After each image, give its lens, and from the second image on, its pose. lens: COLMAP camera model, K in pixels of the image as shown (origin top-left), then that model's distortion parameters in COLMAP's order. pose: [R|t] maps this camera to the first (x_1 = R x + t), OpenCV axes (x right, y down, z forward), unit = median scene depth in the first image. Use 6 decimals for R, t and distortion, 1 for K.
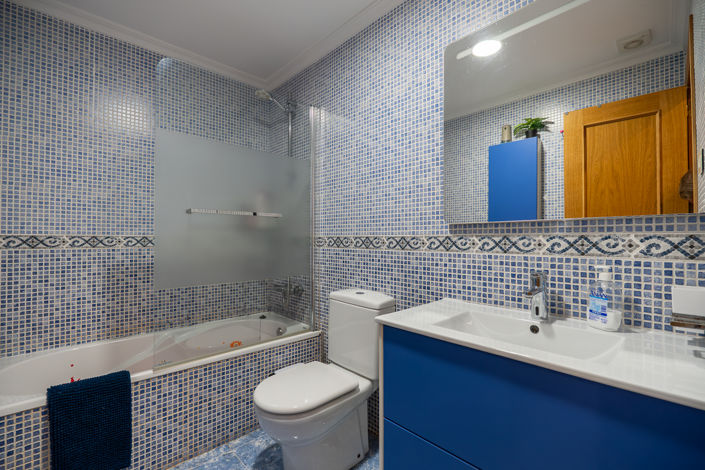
lens RADIAL K [[312.7, 0, 352.5], [0, 312.7, 235.0], [0, 0, 1]] dist [-0.005984, 0.000229]
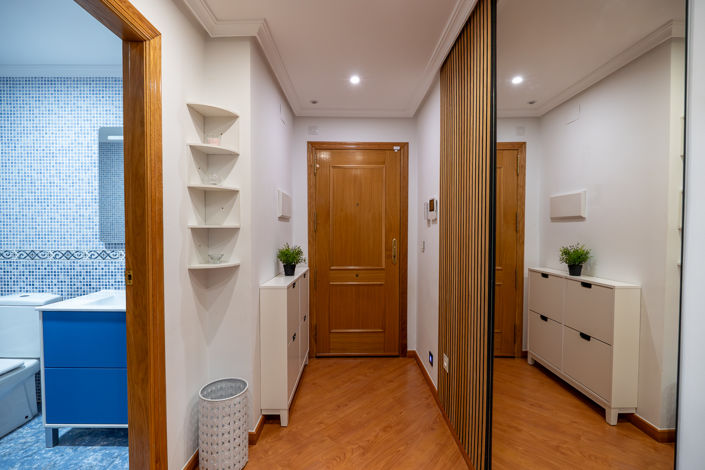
lens RADIAL K [[312.7, 0, 352.5], [0, 312.7, 235.0], [0, 0, 1]] dist [-0.005984, 0.000229]
pose [[0.682048, -0.017600, 0.731096, 0.015684], [-0.007852, 0.999476, 0.031386, -0.124722], [-0.731266, -0.027147, 0.681552, -0.921621]]
